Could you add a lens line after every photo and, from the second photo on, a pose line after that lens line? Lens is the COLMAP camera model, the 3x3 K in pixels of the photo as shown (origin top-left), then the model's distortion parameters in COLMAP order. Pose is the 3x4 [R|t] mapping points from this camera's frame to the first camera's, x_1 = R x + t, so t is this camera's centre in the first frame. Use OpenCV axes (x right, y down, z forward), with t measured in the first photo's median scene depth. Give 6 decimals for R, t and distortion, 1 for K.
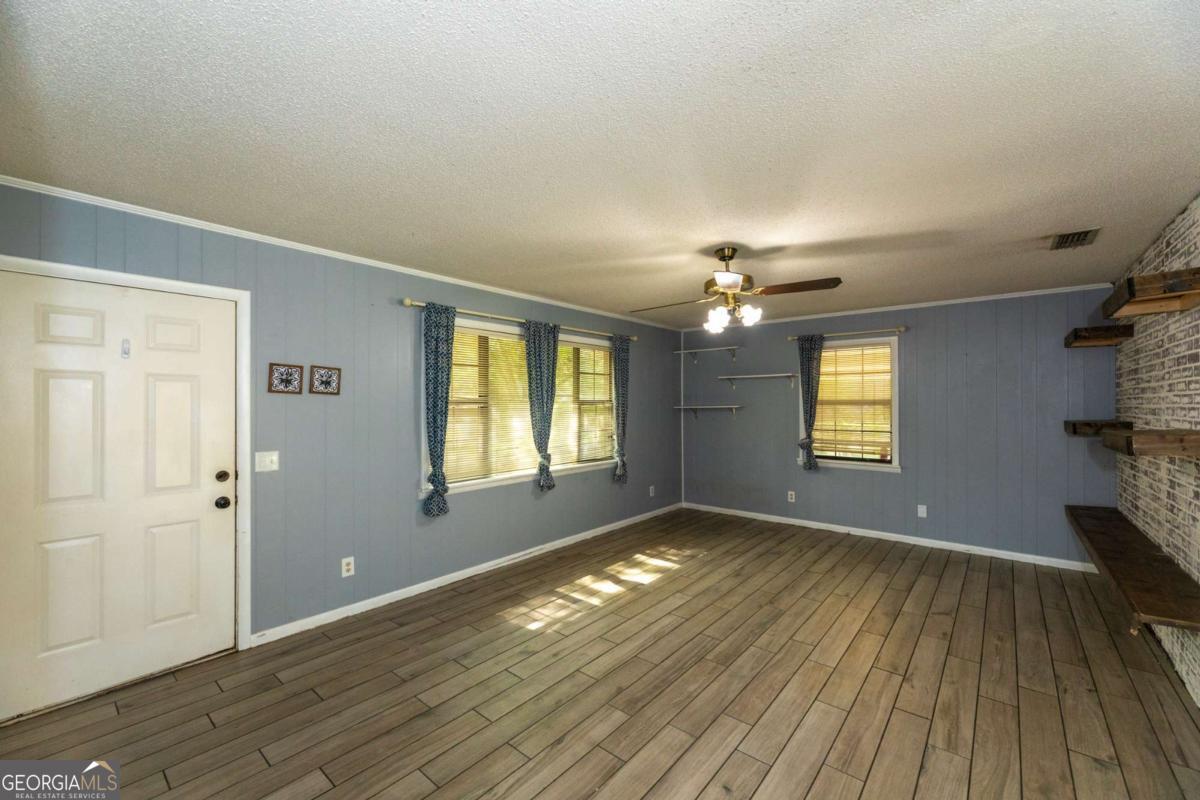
lens RADIAL K [[482.5, 0, 607.9], [0, 482.5, 400.7], [0, 0, 1]] dist [-0.001062, 0.000212]
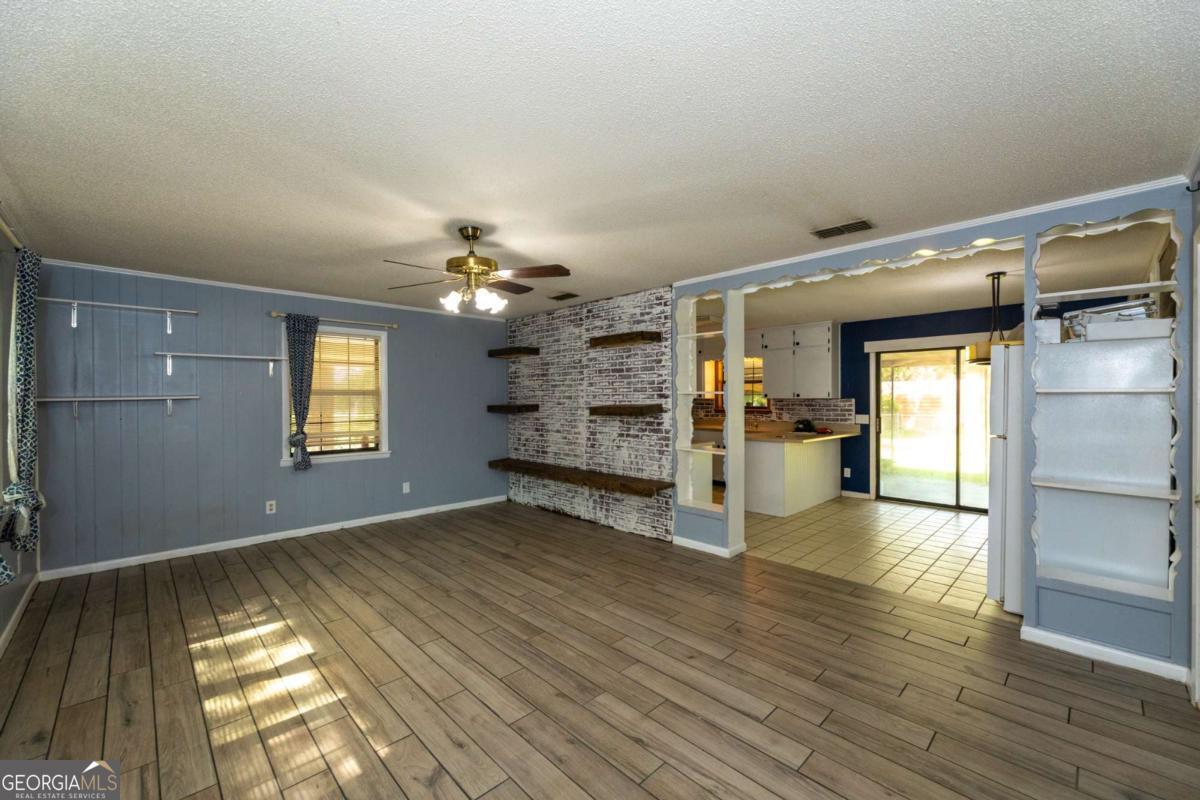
lens RADIAL K [[482.5, 0, 607.6], [0, 482.5, 400.9], [0, 0, 1]] dist [-0.001062, 0.000212]
pose [[0.102865, -0.006038, 0.994677, -1.039991], [-0.002227, 0.999978, 0.006301, 0.033496], [-0.994693, -0.002864, 0.102850, 0.960772]]
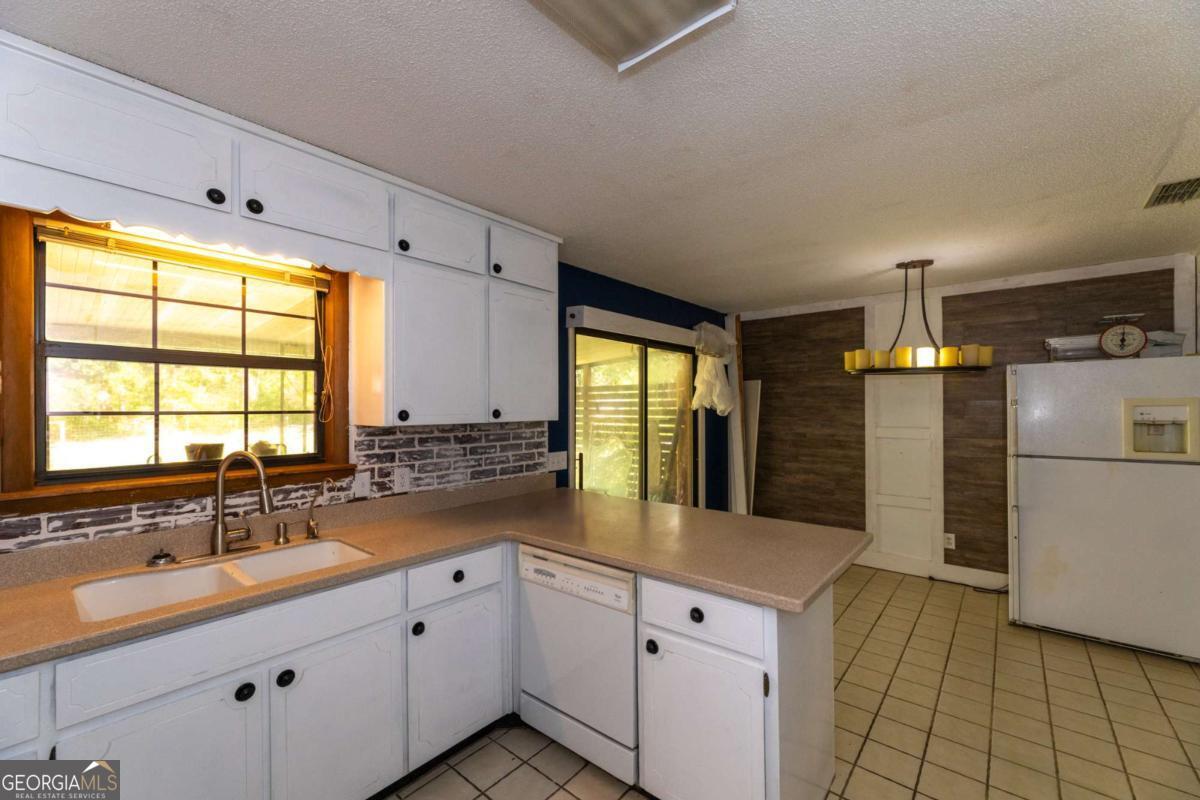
lens RADIAL K [[482.5, 0, 604.8], [0, 482.5, 405.6], [0, 0, 1]] dist [-0.001062, 0.000212]
pose [[-0.999997, 0.002087, 0.001256, 2.173240], [0.002080, 0.999982, -0.005544, -0.000399], [-0.001267, -0.005542, -0.999984, 1.182231]]
